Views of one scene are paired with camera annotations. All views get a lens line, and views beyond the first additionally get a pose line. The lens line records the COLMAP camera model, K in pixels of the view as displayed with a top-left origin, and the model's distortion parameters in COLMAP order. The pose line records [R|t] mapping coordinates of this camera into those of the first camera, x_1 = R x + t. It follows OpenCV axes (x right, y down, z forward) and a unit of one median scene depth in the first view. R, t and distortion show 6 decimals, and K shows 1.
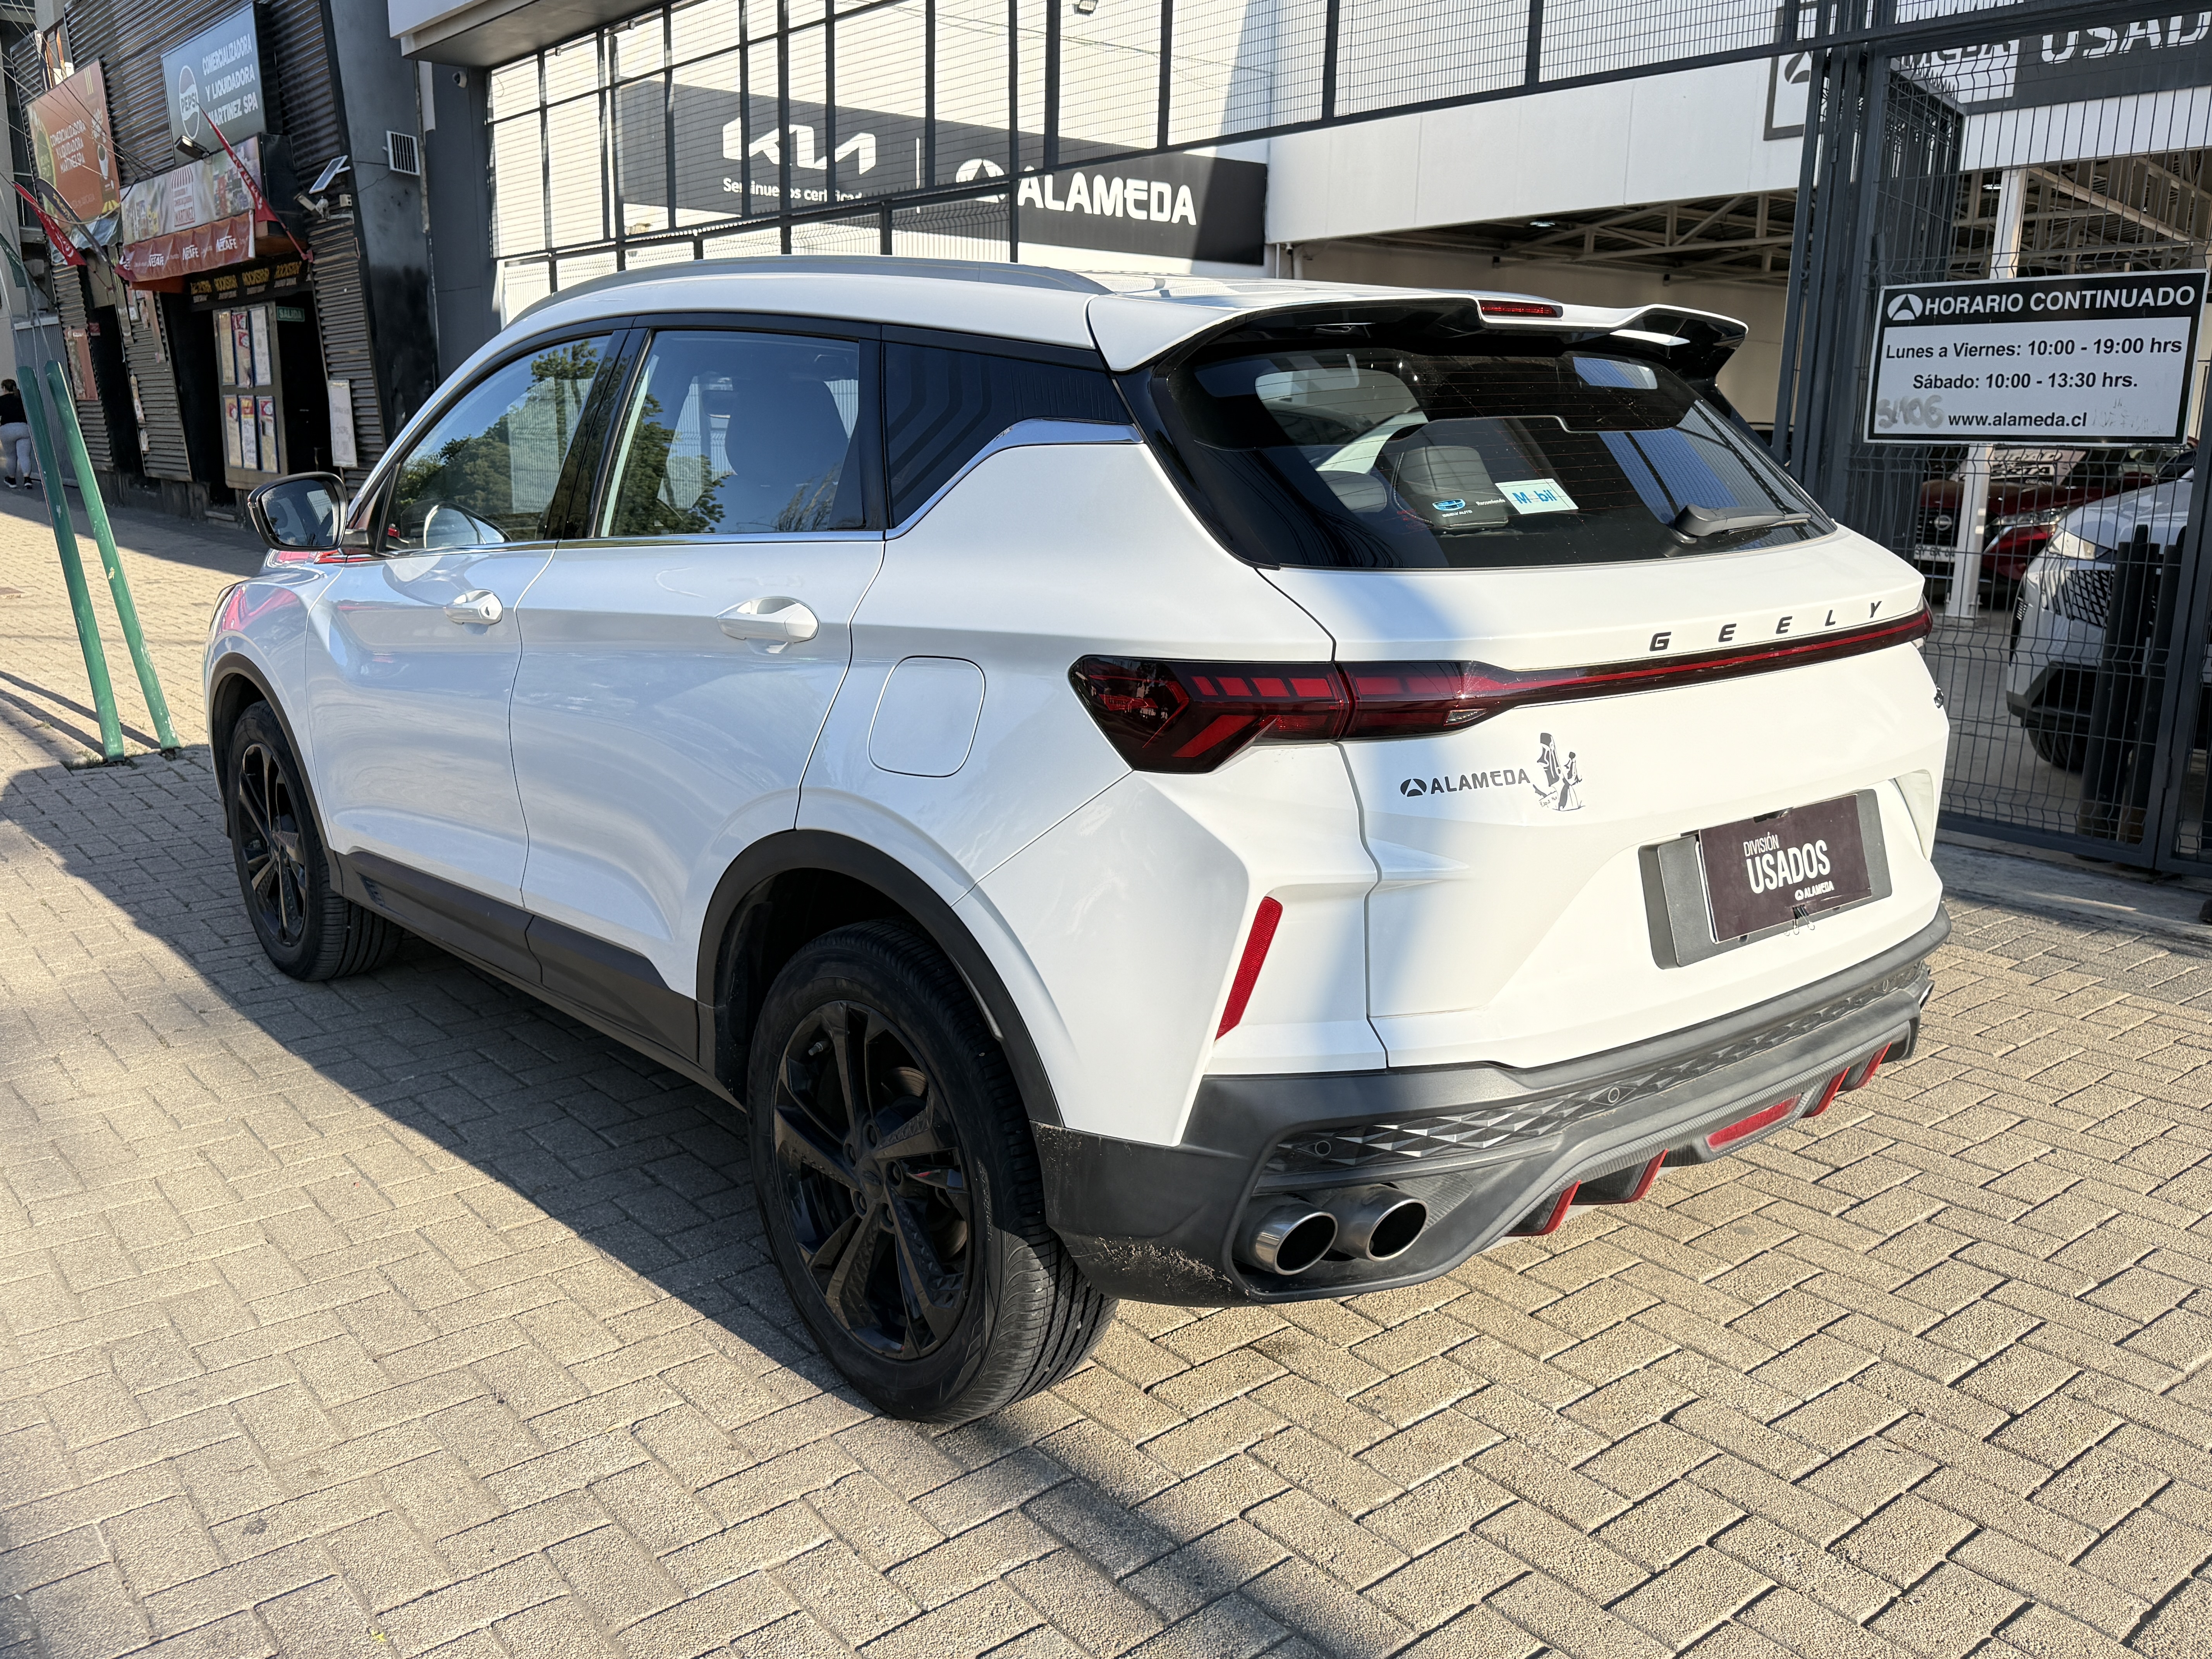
lens RADIAL K [[1812.8, 0, 1113.3], [0, 1812.8, 836.7], [0, 0, 1]] dist [0.044492, -0.009770]
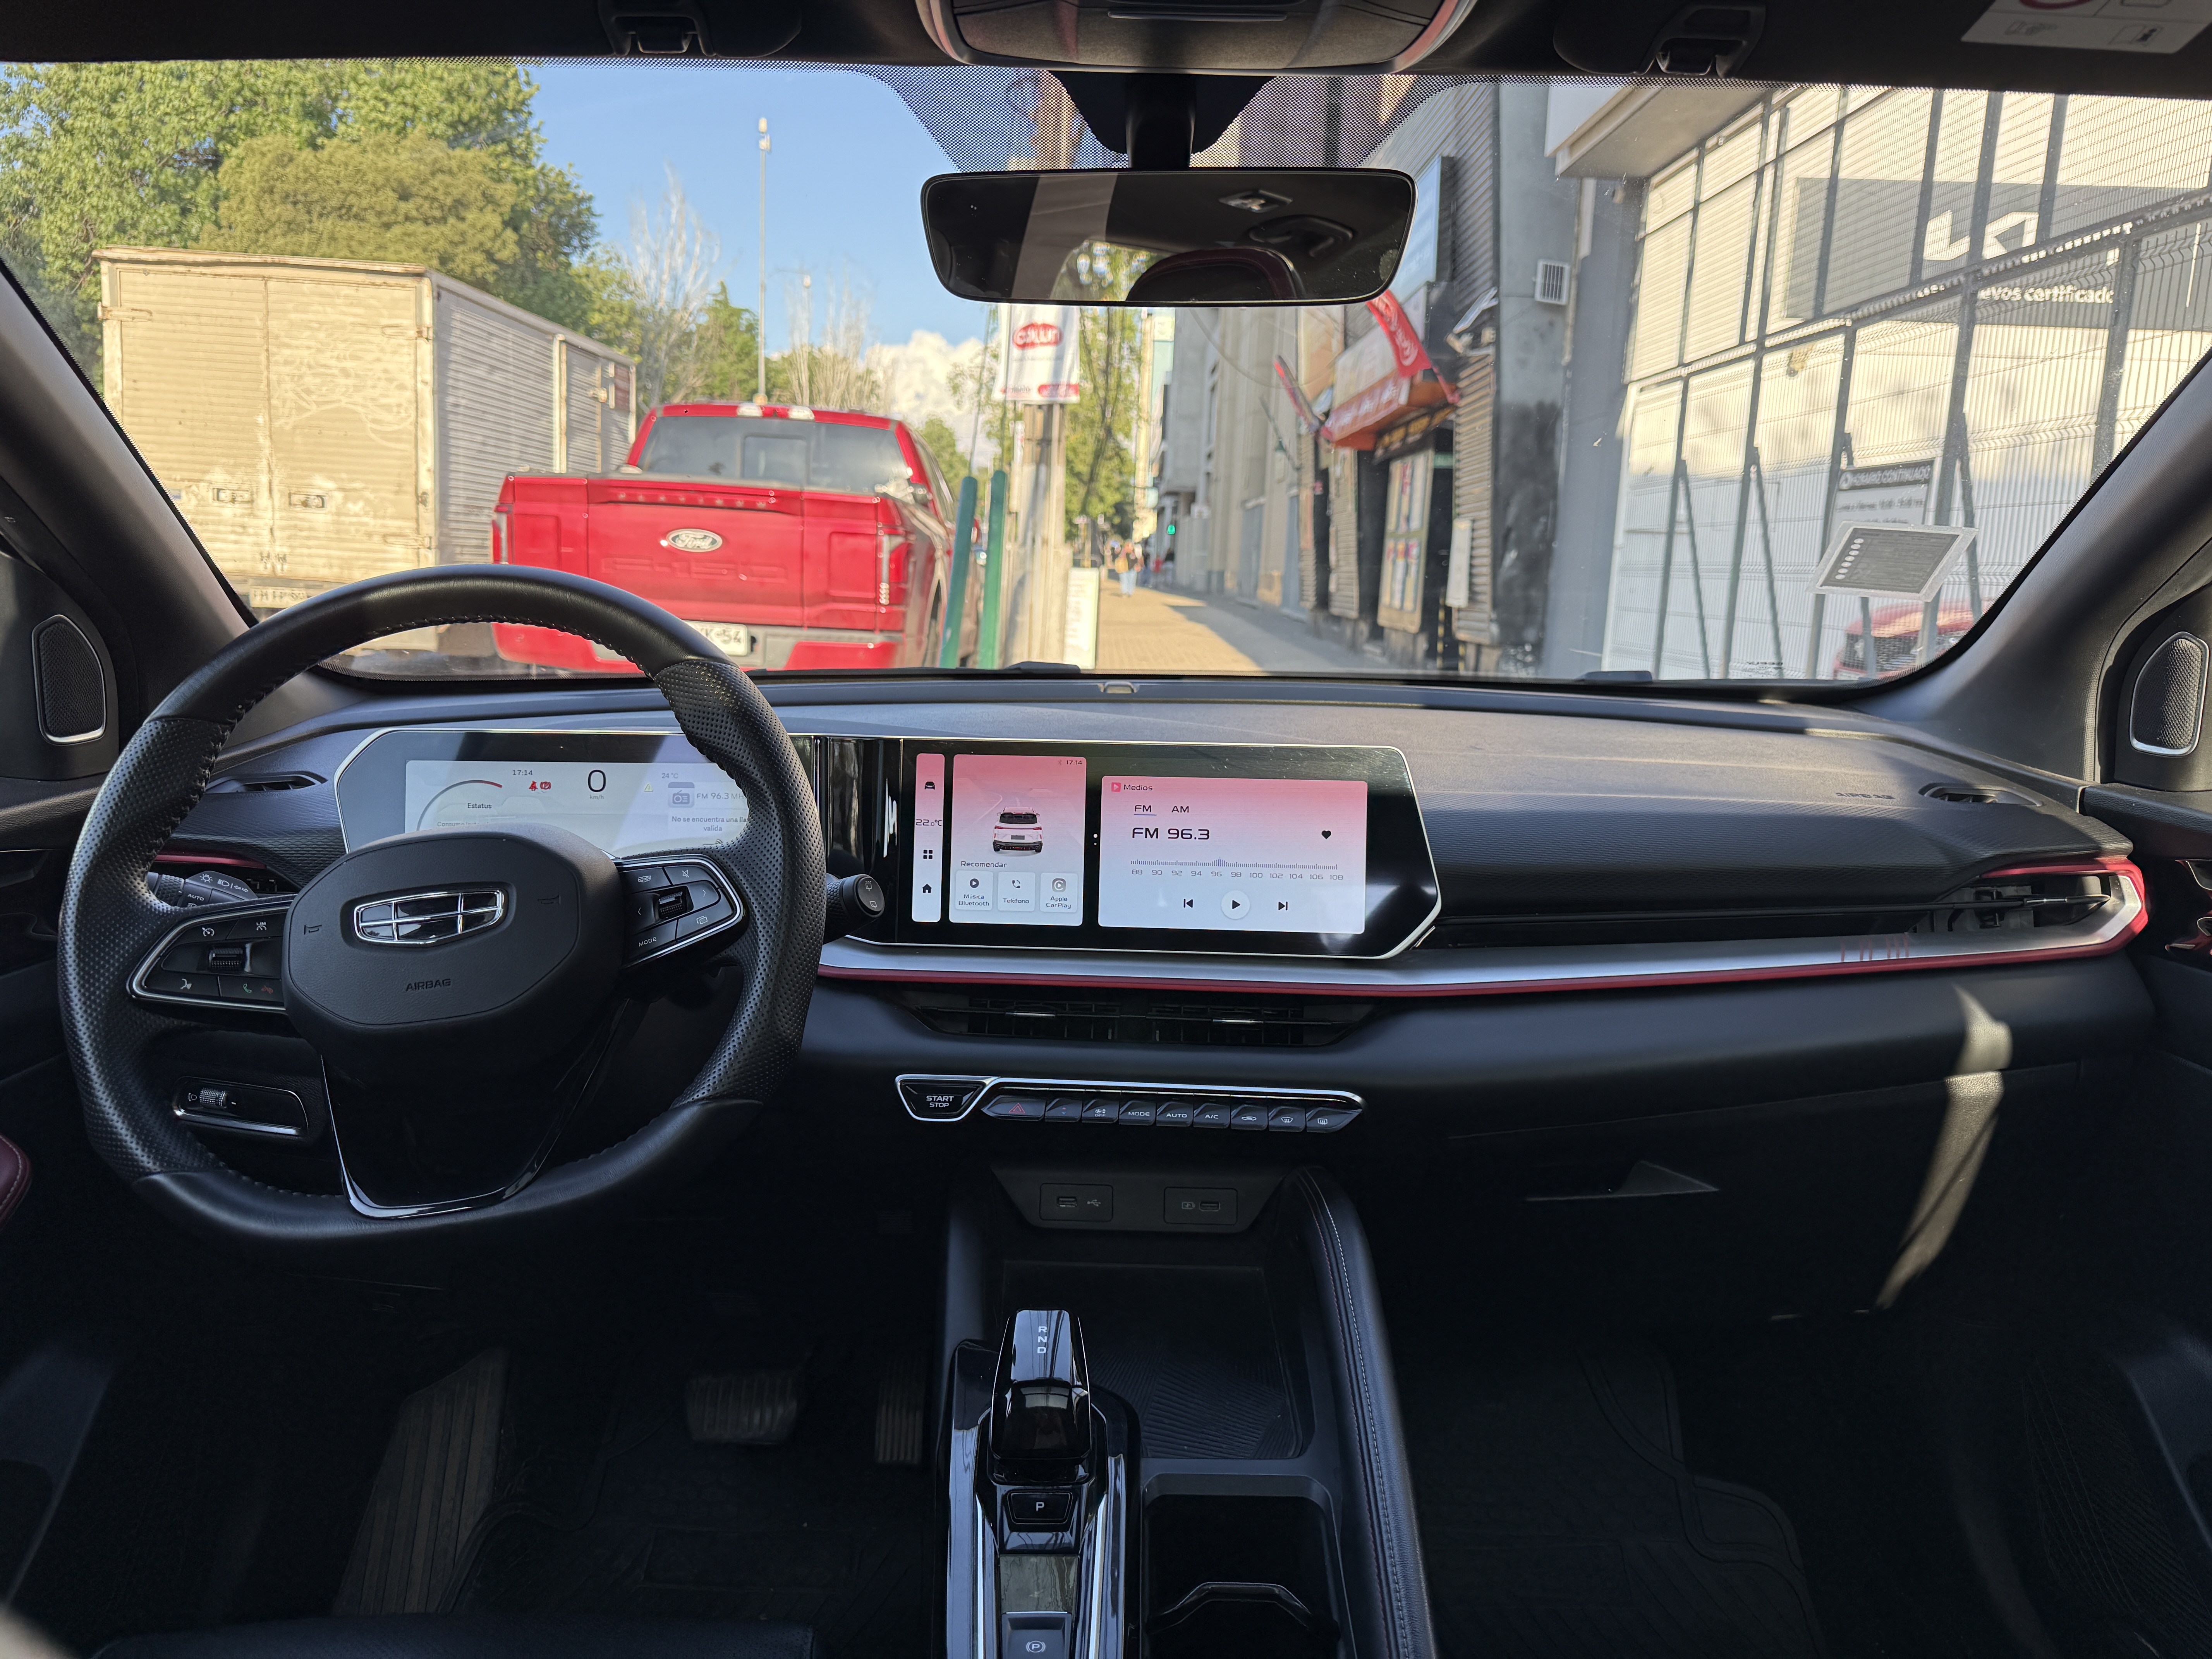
lens RADIAL K [[1574.4, 0, 1110.8], [0, 1574.4, 850.7], [0, 0, 1]] dist [-0.011476, -0.020263]
pose [[0.775188, 0.123147, -0.619612, -0.026422], [-0.156270, 0.987714, 0.000801, -0.050447], [0.612098, 0.096206, 0.784908, 0.269463]]
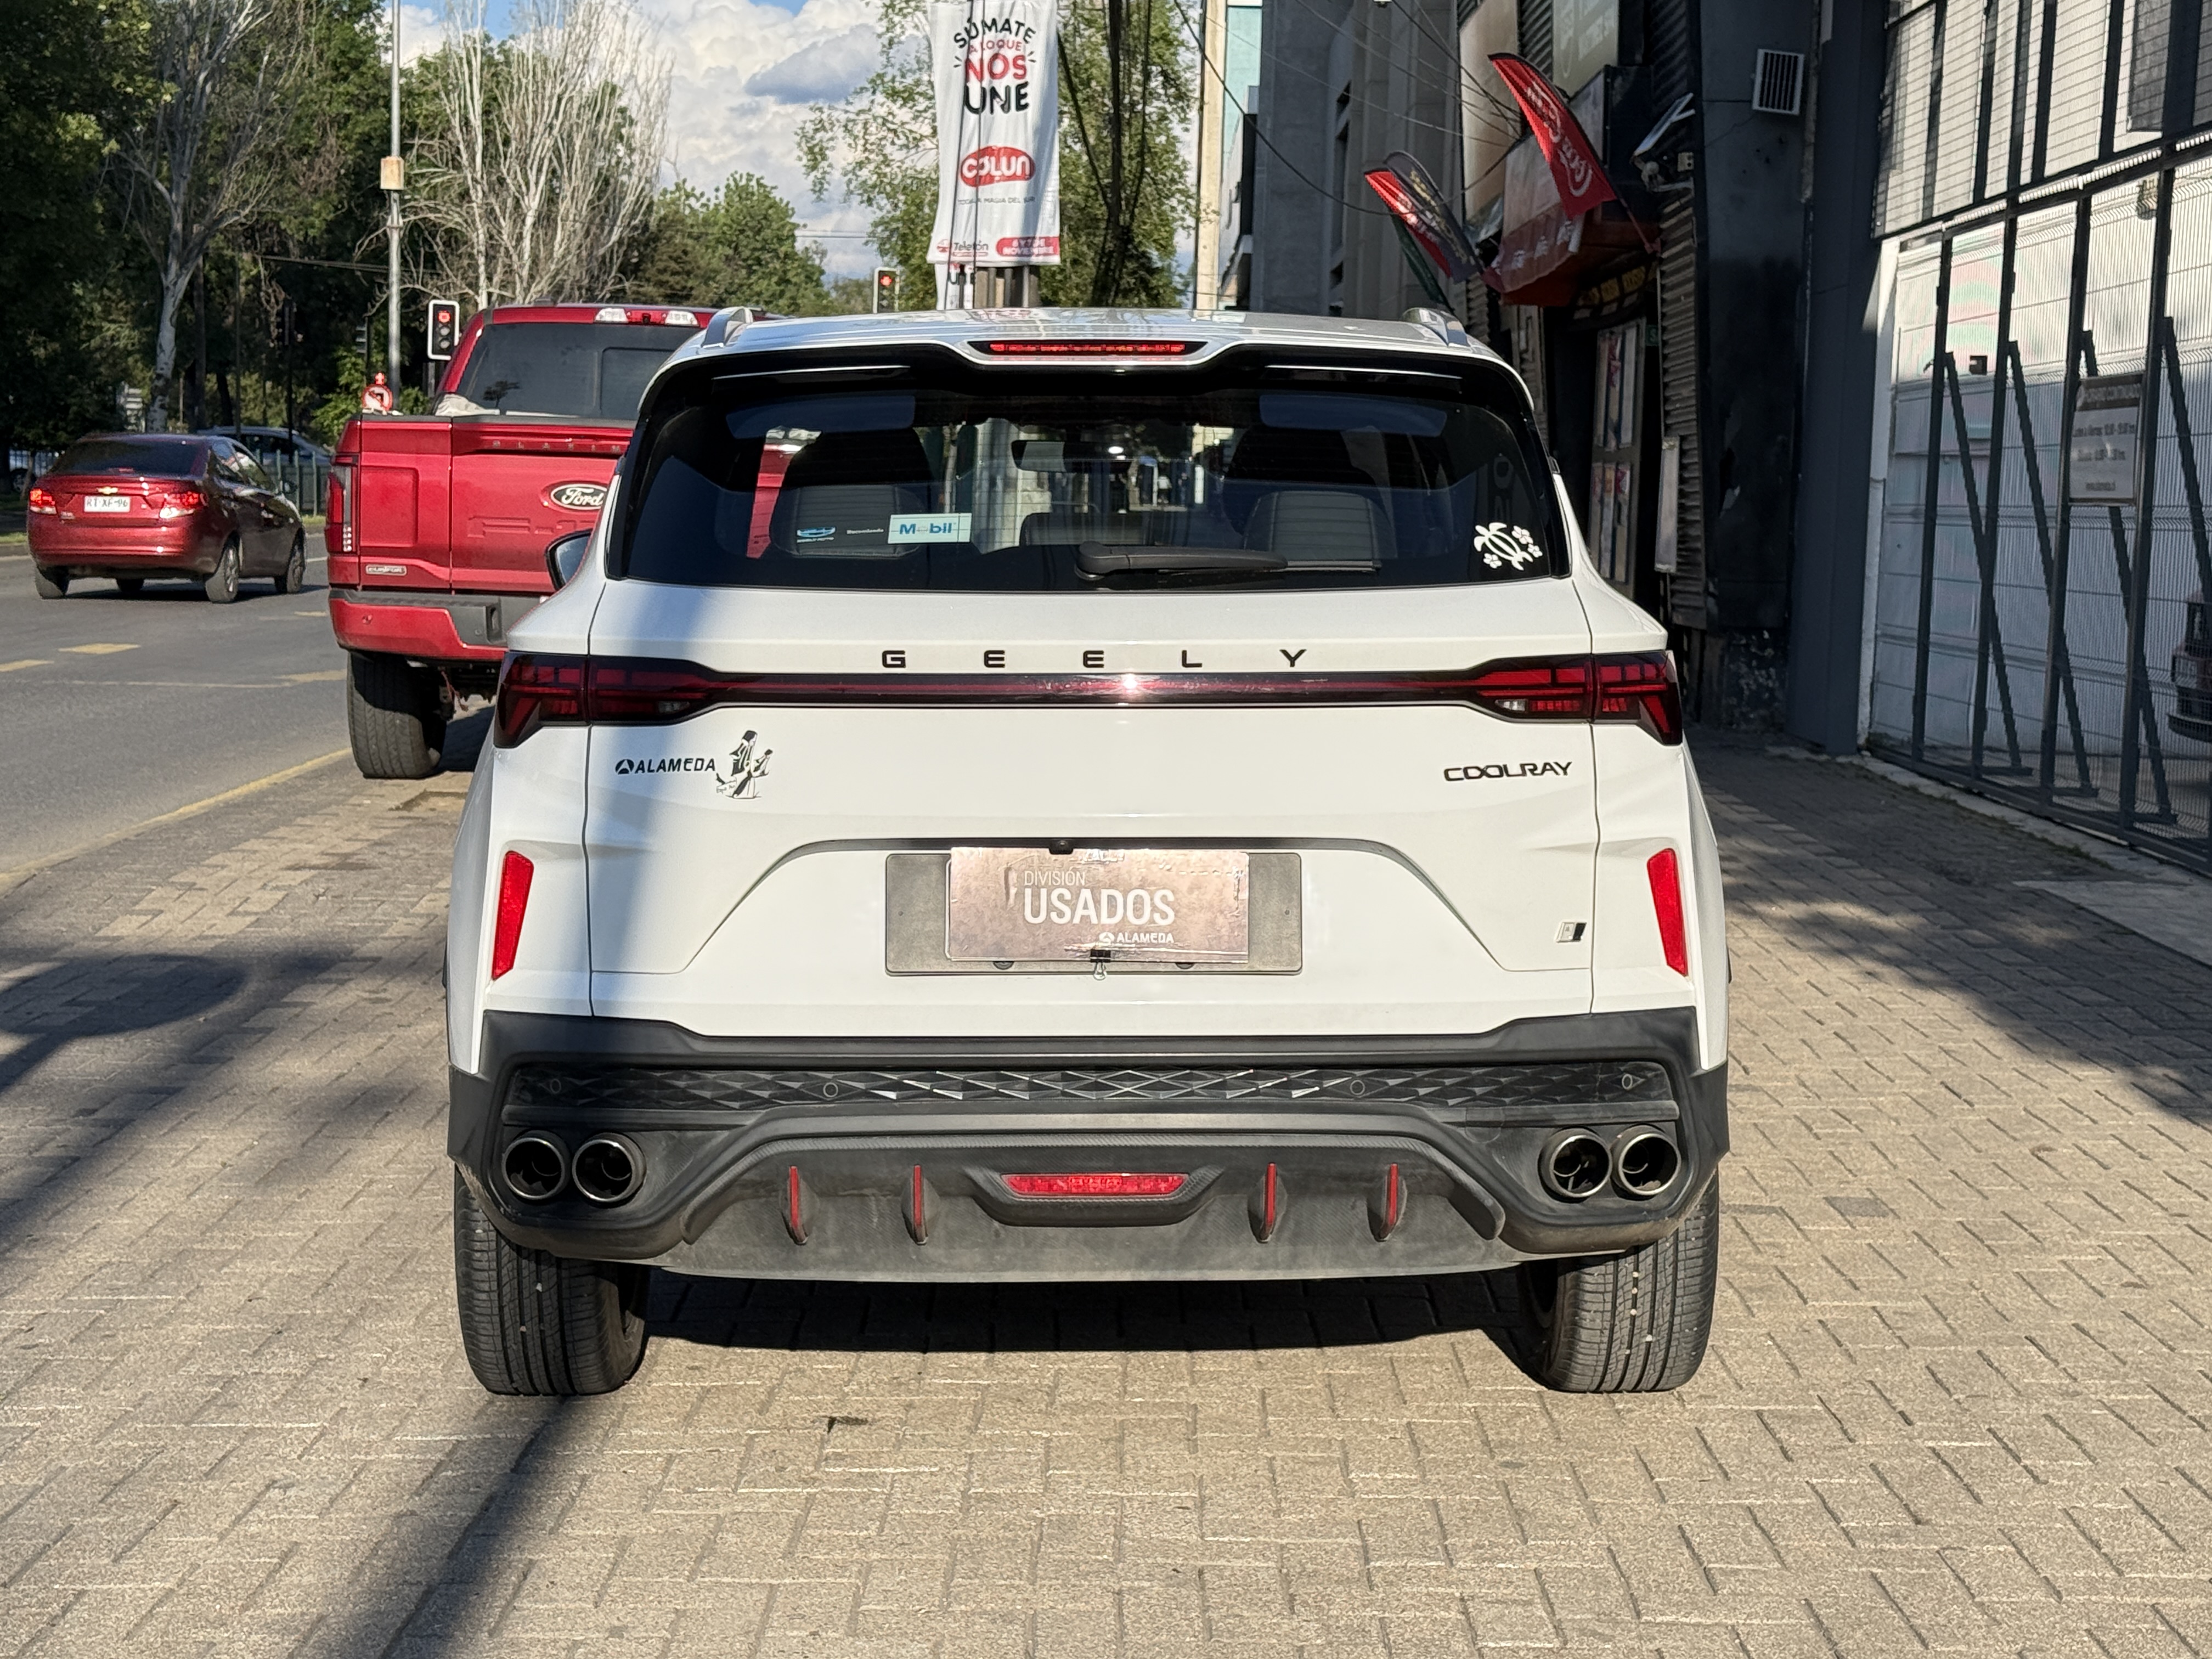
lens RADIAL K [[3709.9, 0, 1101.1], [0, 3709.9, 841.9], [0, 0, 1]] dist [0.152136, 0.000000]
pose [[0.768151, 0.060800, -0.637376, 0.287490], [-0.147197, 0.985586, -0.083383, 0.025899], [0.623119, 0.157871, 0.766028, -0.090731]]
